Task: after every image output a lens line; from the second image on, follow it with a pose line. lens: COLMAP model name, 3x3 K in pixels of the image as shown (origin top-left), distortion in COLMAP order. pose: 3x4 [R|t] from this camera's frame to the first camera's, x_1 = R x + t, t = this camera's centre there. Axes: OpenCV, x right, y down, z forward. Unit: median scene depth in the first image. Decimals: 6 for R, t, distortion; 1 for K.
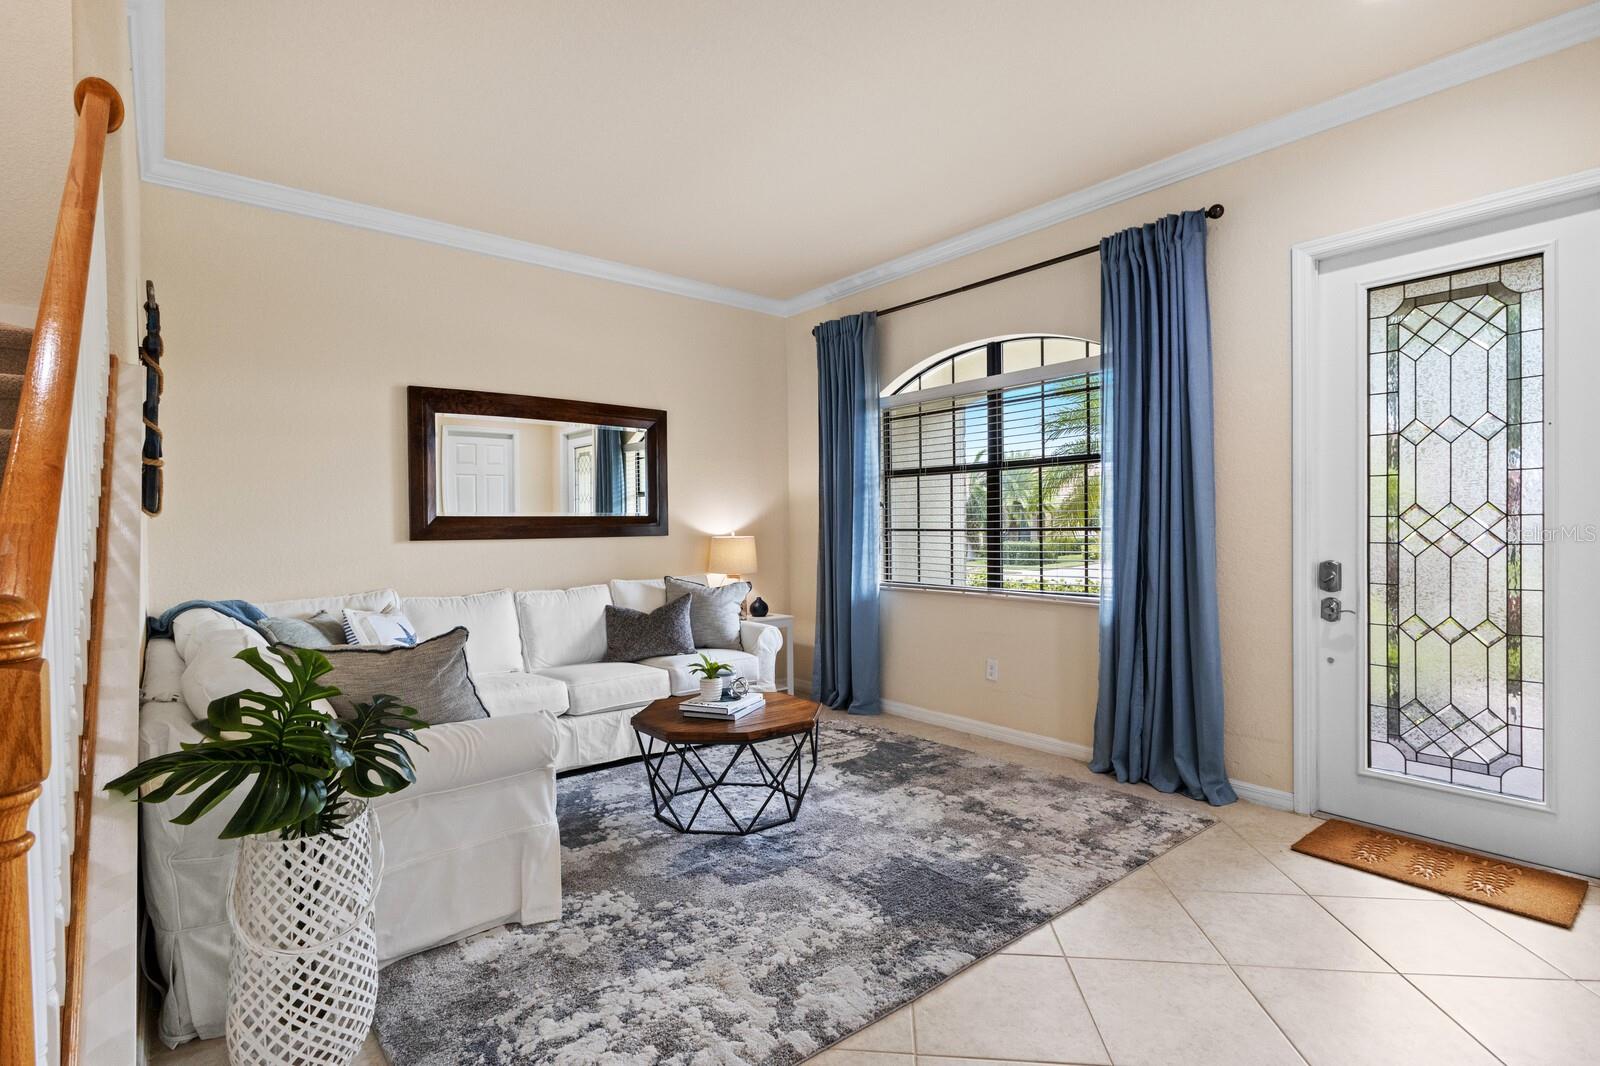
lens RADIAL K [[758.8, 0, 799.4], [0, 758.8, 537.3], [0, 0, 1]] dist [0.003517, -0.000074]
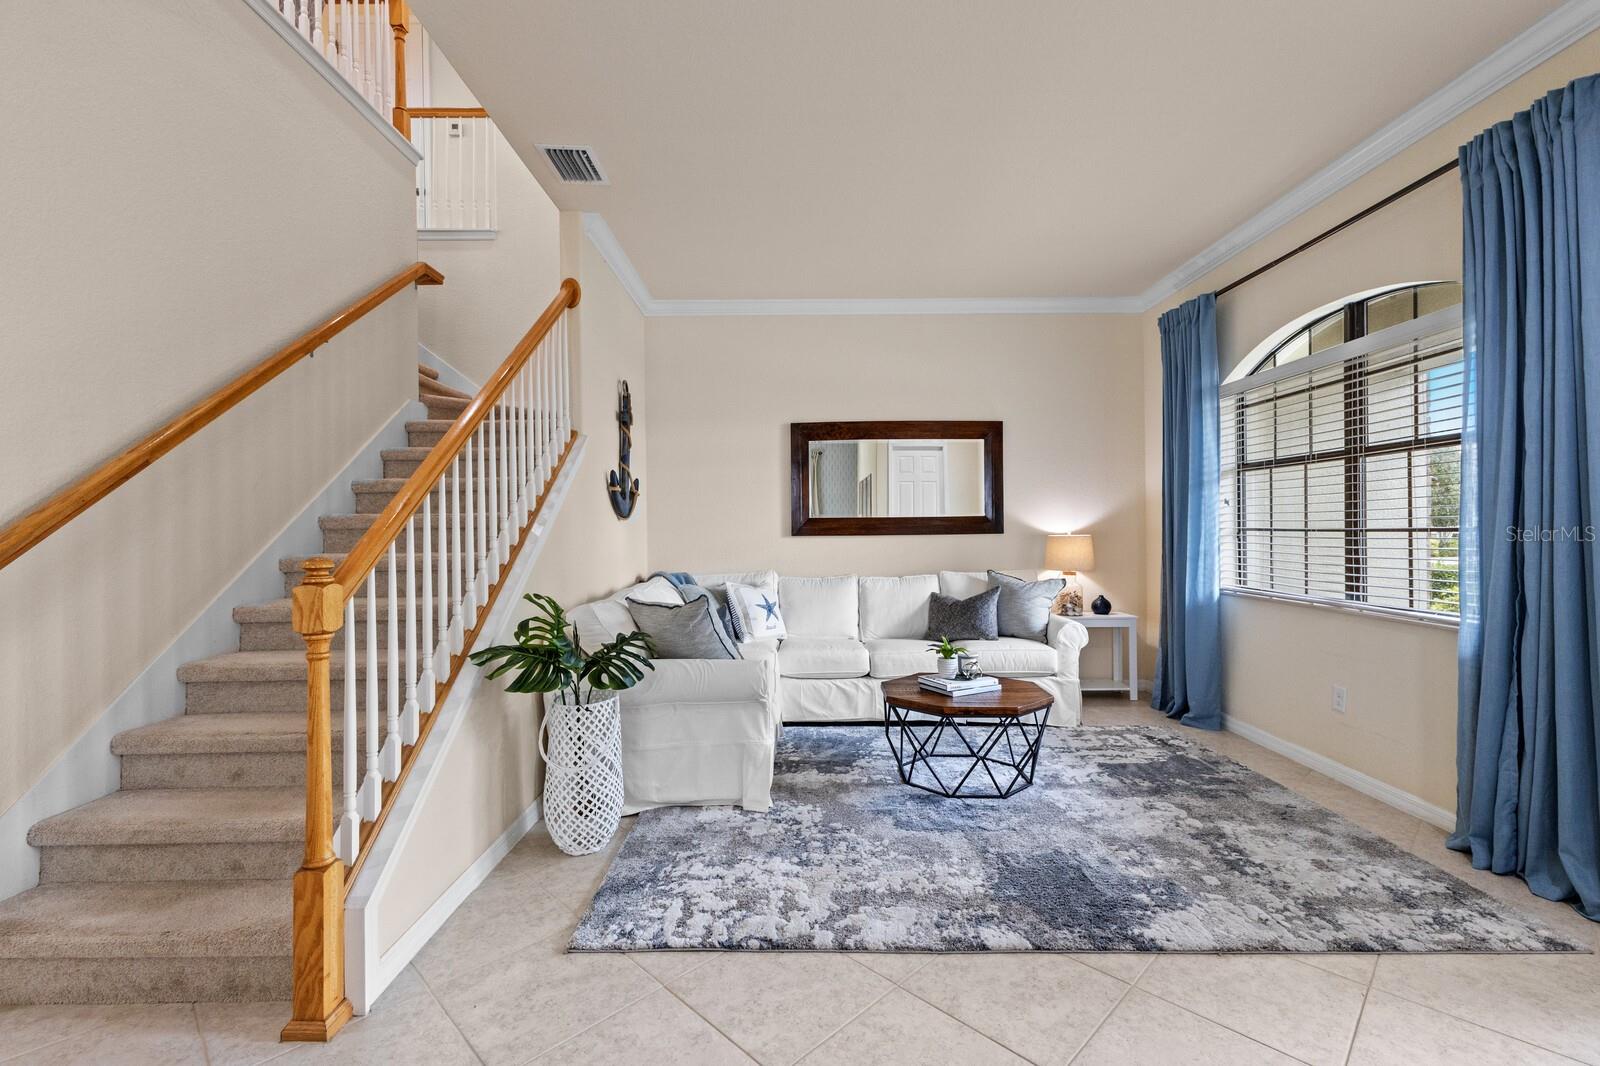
lens RADIAL K [[695.2, 0, 802.0], [0, 695.2, 532.7], [0, 0, 1]] dist [0.009939, -0.000484]
pose [[0.775048, 0.007155, -0.631861, 0.337485], [-0.007563, 0.999969, 0.002047, -0.004868], [0.631857, 0.003192, 0.775079, 0.038989]]
